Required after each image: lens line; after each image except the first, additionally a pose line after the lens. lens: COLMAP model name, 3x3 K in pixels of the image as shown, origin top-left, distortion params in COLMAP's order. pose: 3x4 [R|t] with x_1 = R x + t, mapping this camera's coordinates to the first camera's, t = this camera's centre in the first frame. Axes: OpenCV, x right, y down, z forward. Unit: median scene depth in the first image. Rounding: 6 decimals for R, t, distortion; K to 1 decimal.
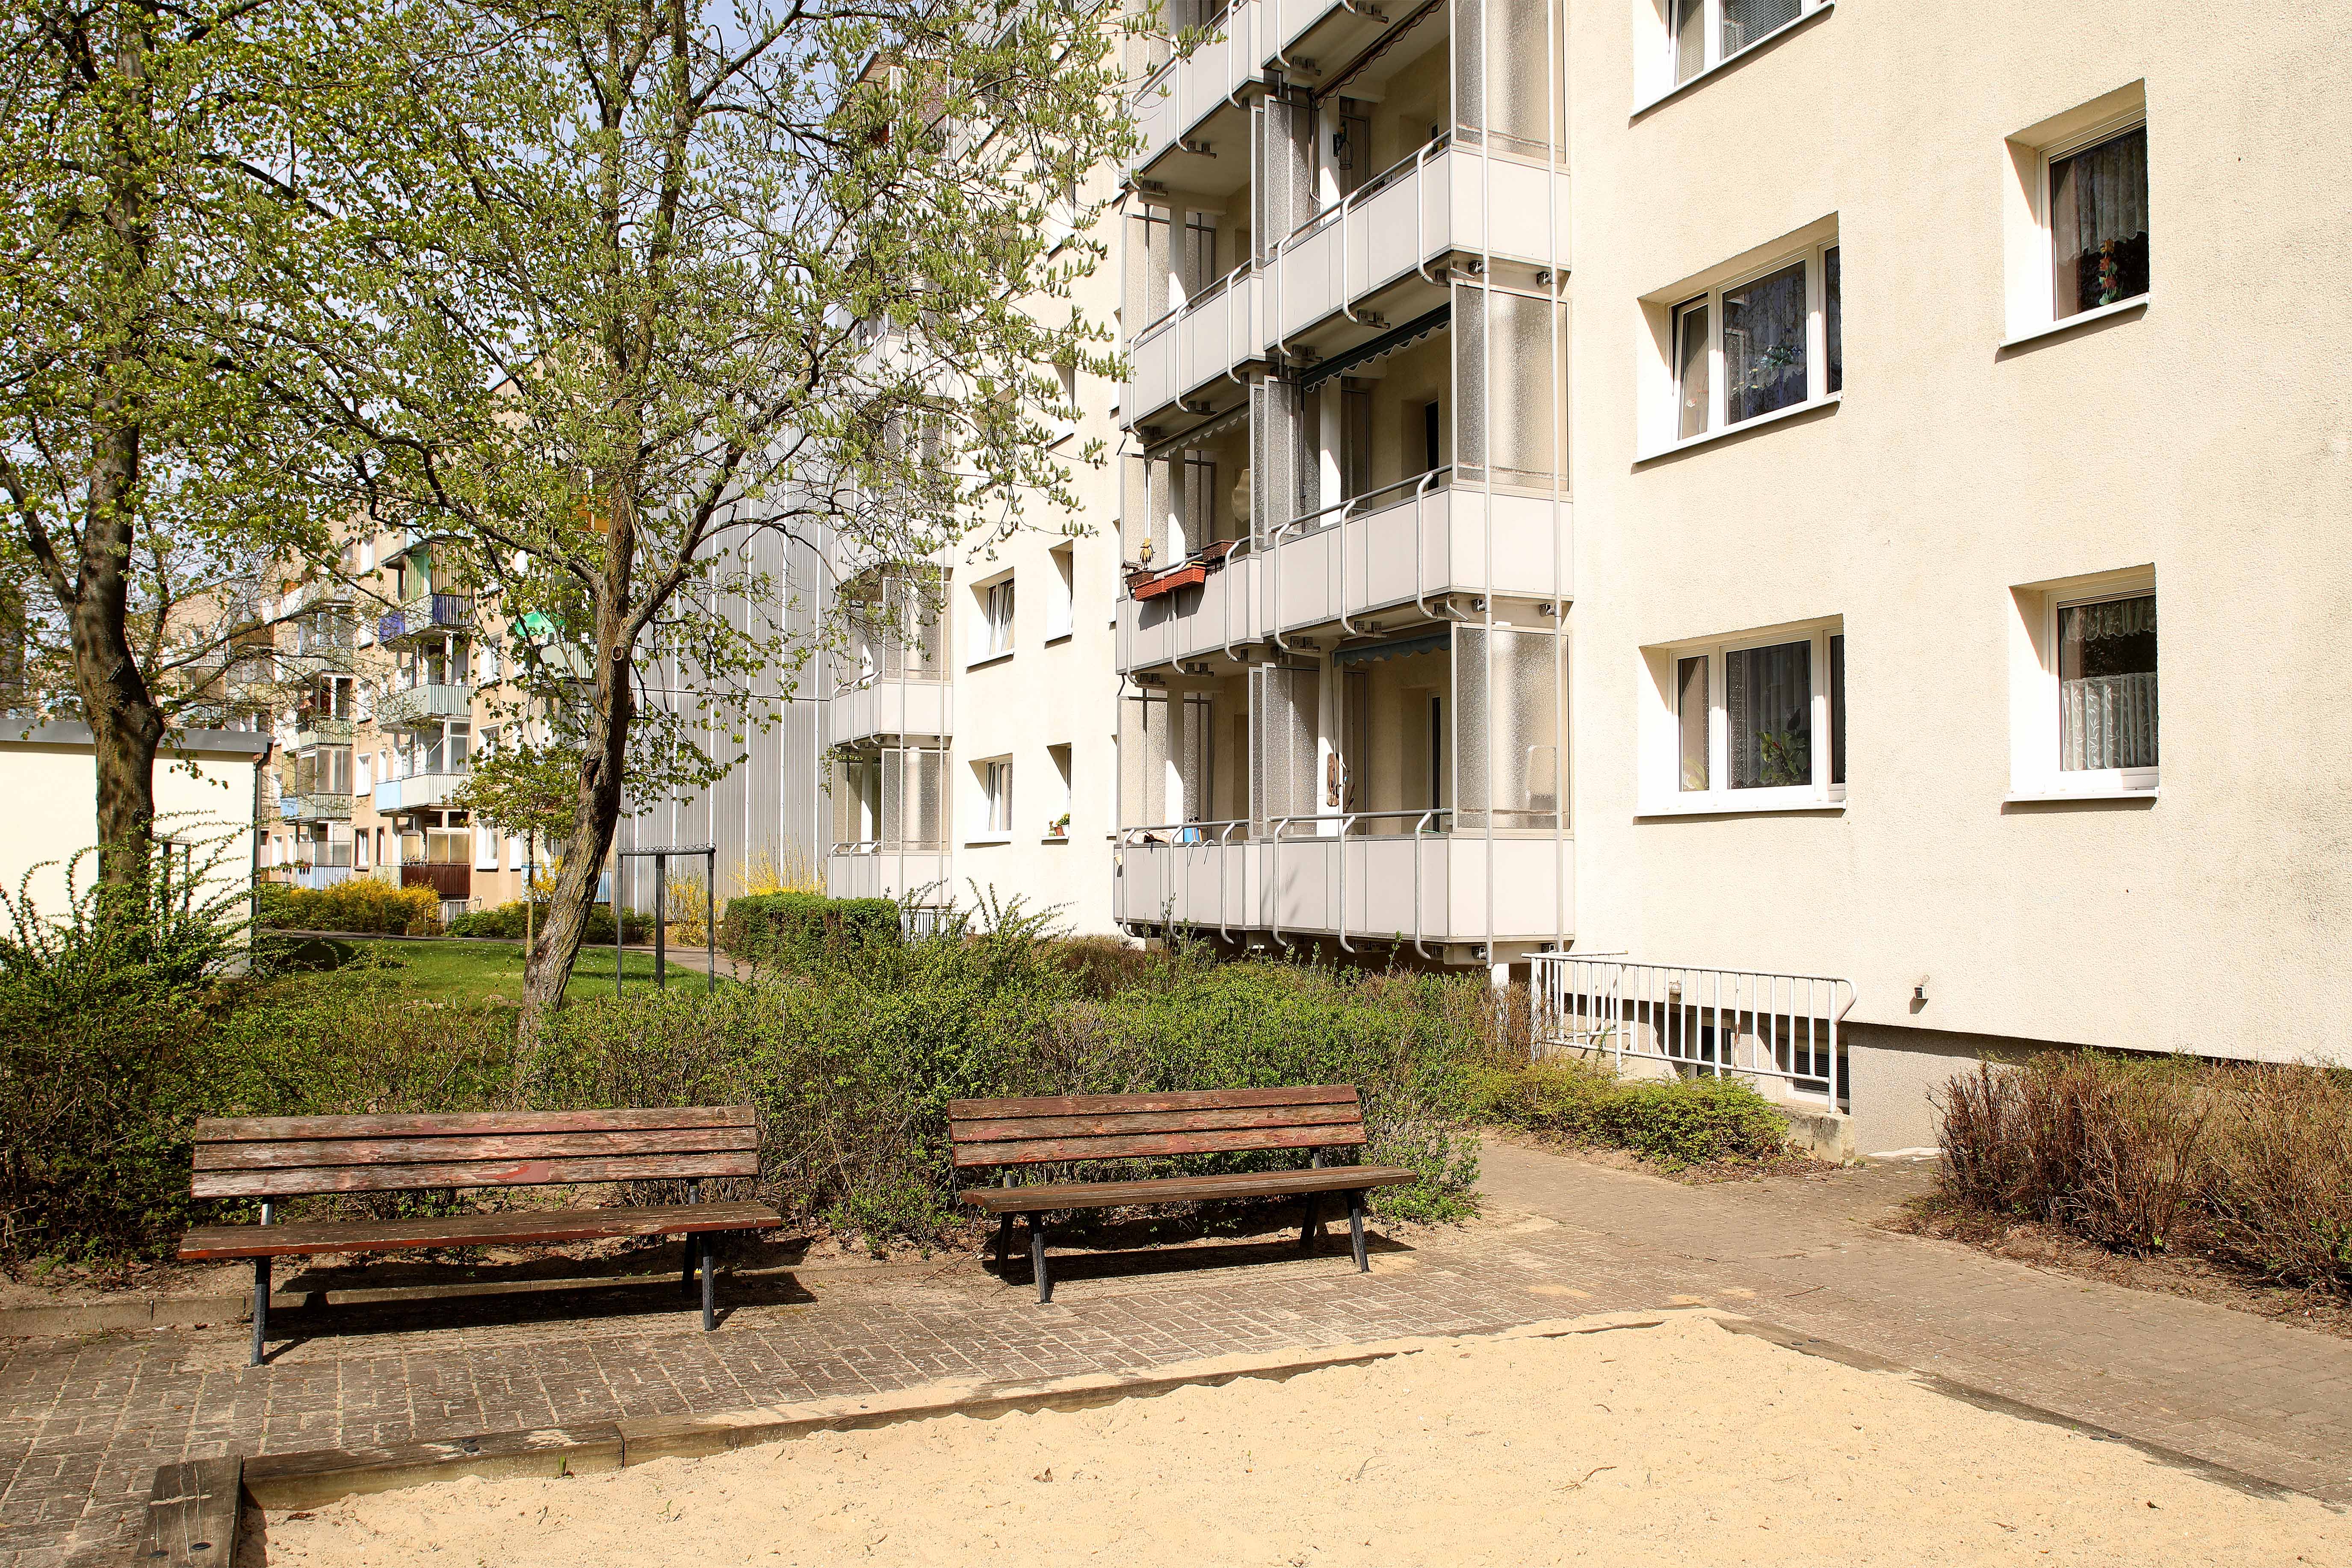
lens RADIAL K [[1915.9, 0, 1178.6], [0, 1915.9, 819.3], [0, 0, 1]] dist [-0.006410, -0.003222]
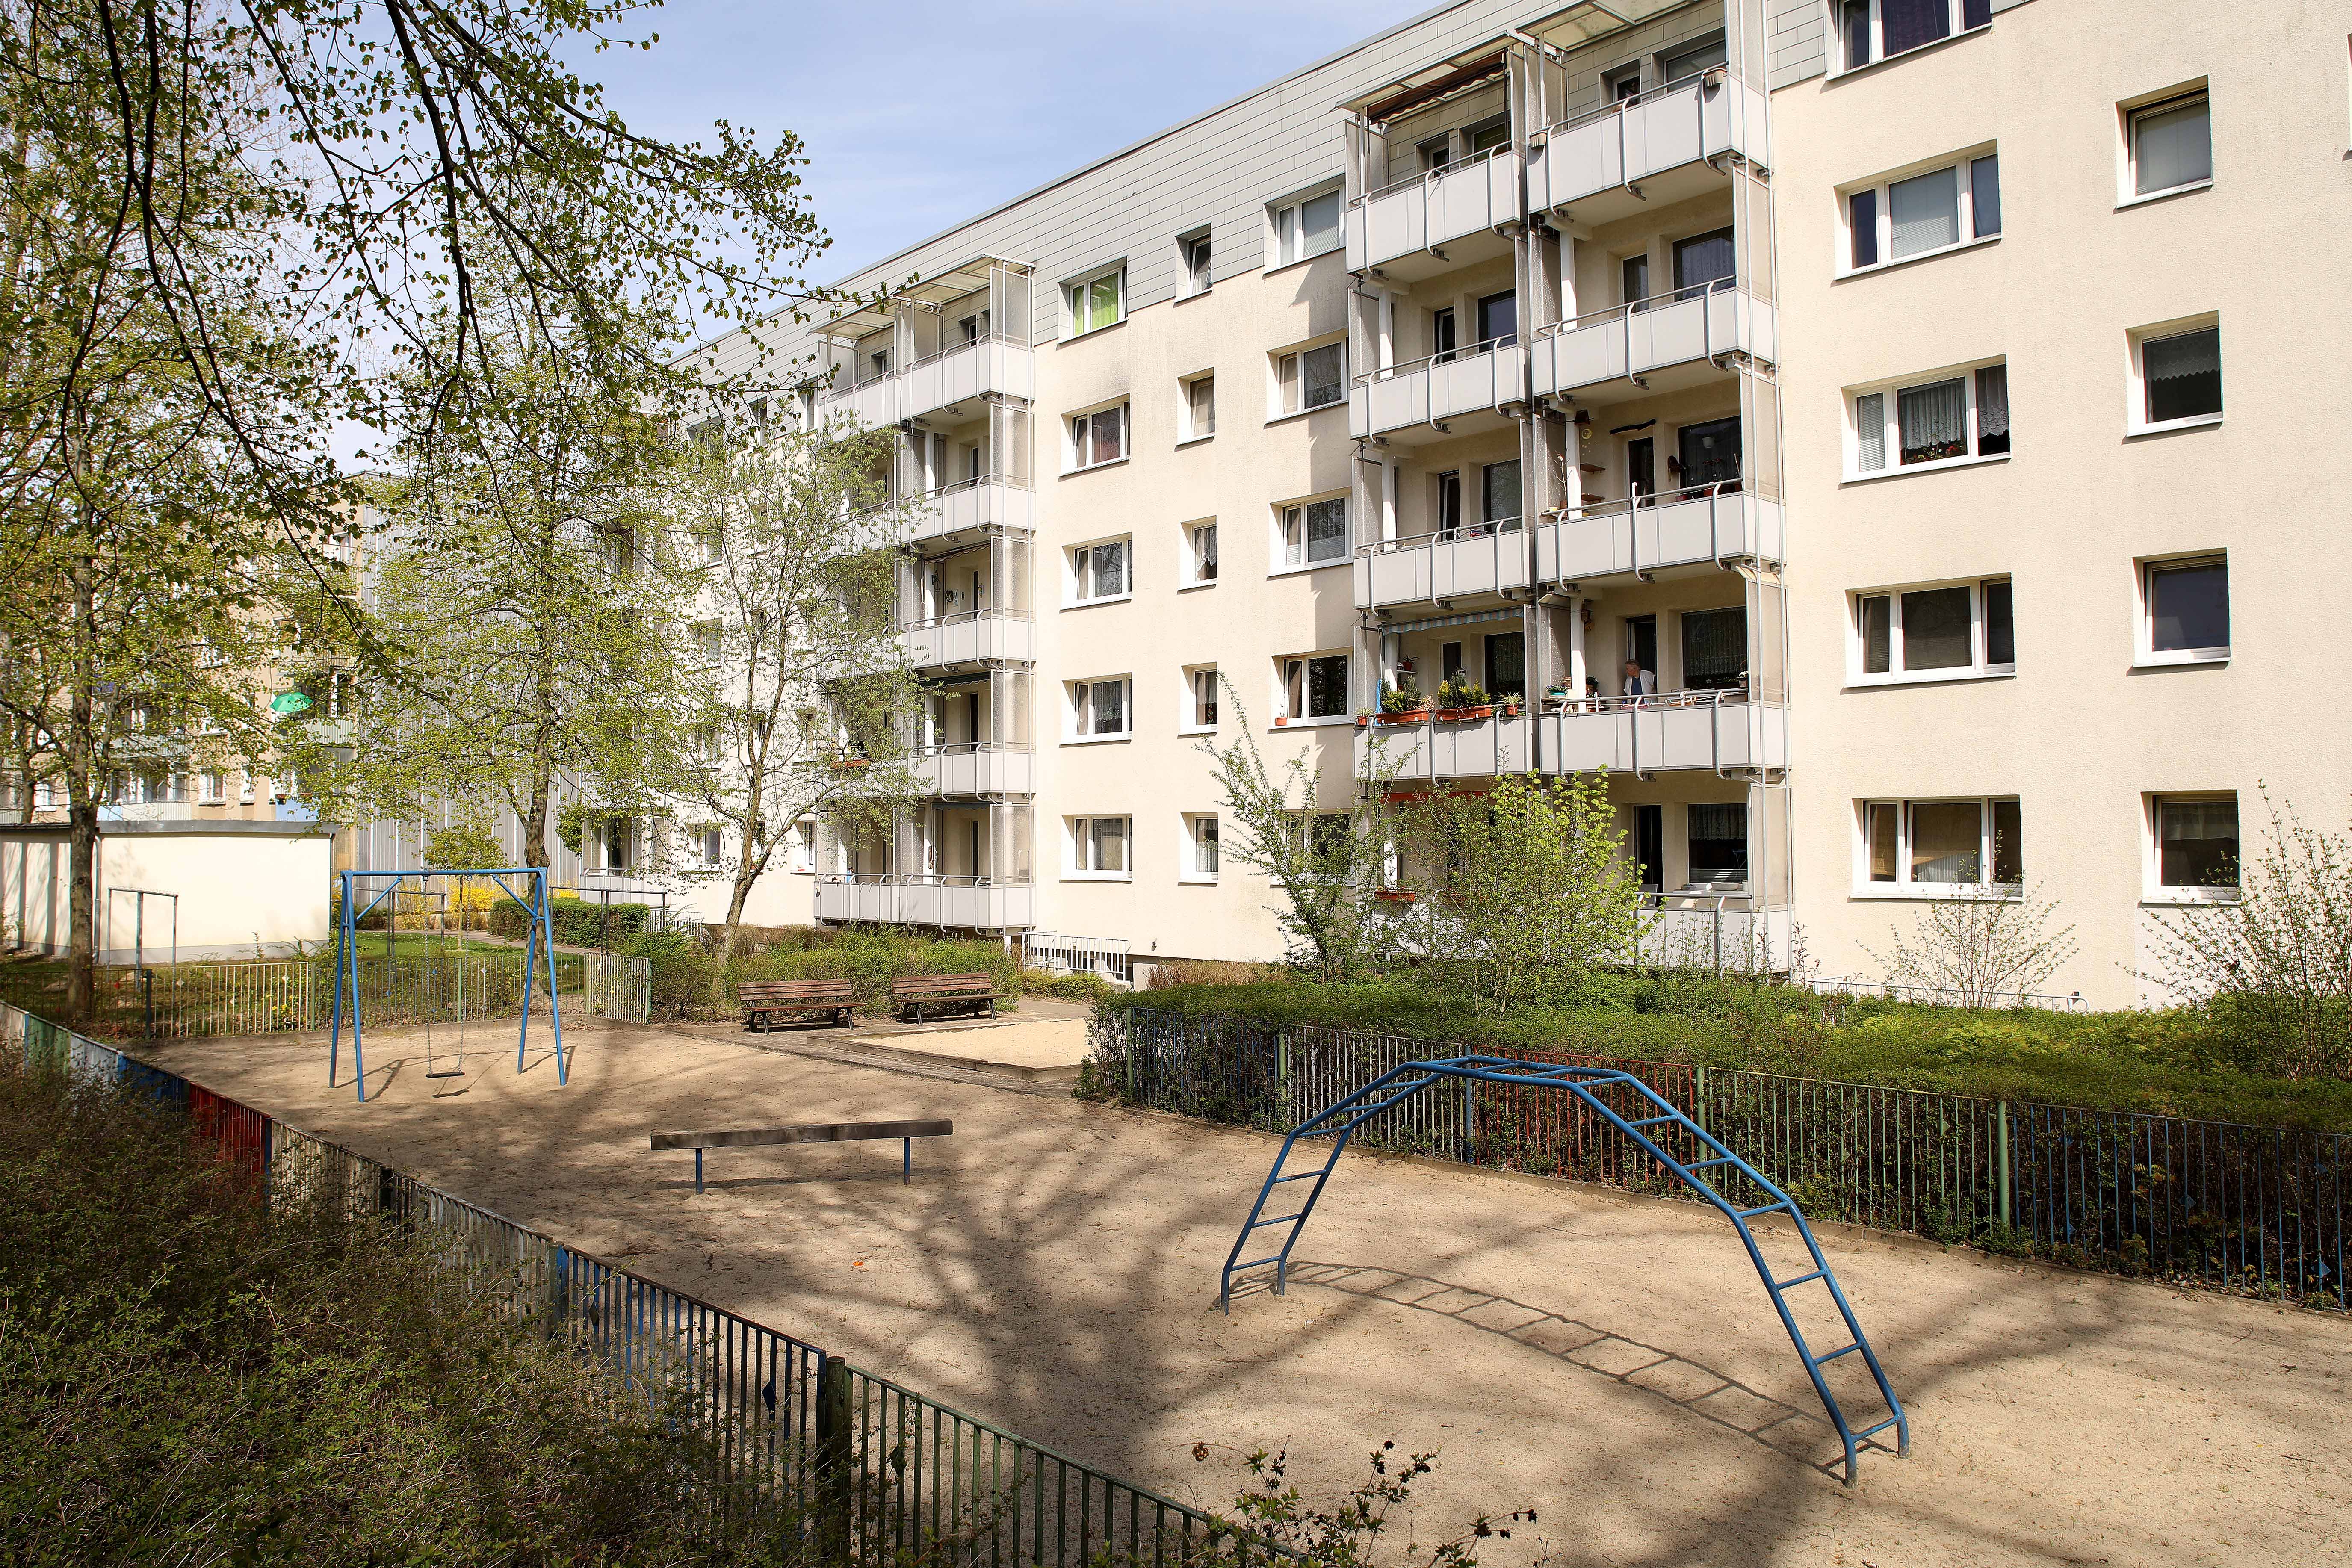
lens RADIAL K [[1713.1, 0, 1176.0], [0, 1713.1, 784.0], [0, 0, 1]] dist [-0.001471, -0.000423]
pose [[0.949372, 0.011040, 0.313961, -0.344272], [-0.007805, 0.999903, -0.011559, -0.104530], [-0.314058, 0.008524, 0.949365, -1.264474]]
